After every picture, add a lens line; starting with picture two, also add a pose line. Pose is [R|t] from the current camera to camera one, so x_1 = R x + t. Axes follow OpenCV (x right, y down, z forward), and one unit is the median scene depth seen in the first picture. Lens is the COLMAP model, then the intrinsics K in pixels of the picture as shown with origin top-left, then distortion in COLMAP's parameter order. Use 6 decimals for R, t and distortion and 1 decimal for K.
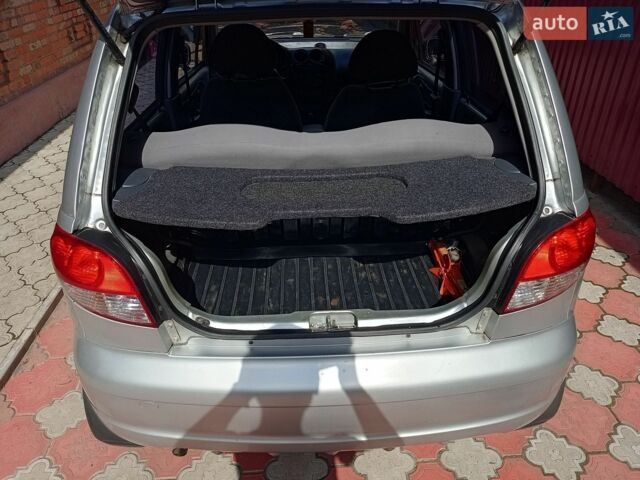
lens RADIAL K [[519.2, 0, 320.0], [0, 519.2, 240.0], [0, 0, 1]] dist [0.005310, 0.001630]
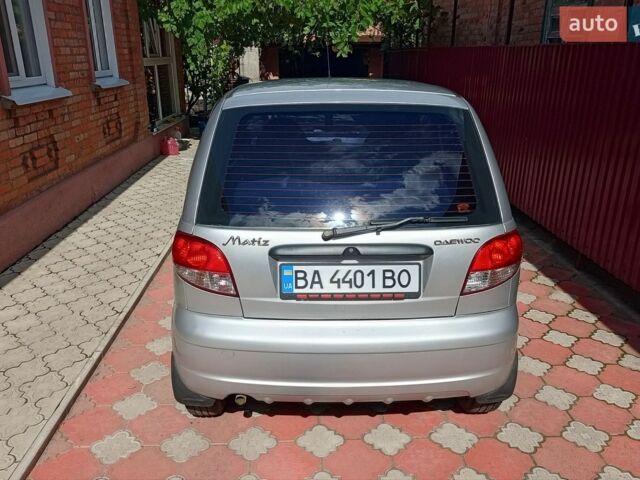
lens RADIAL K [[508.3, 0, 320.0], [0, 508.3, 240.0], [0, 0, 1]] dist [0.008190, 0.004795]
pose [[0.999476, 0.024718, -0.020908, -0.017746], [-0.027940, 0.984818, -0.171328, 0.097997], [0.016356, 0.171822, 0.984992, -0.204406]]
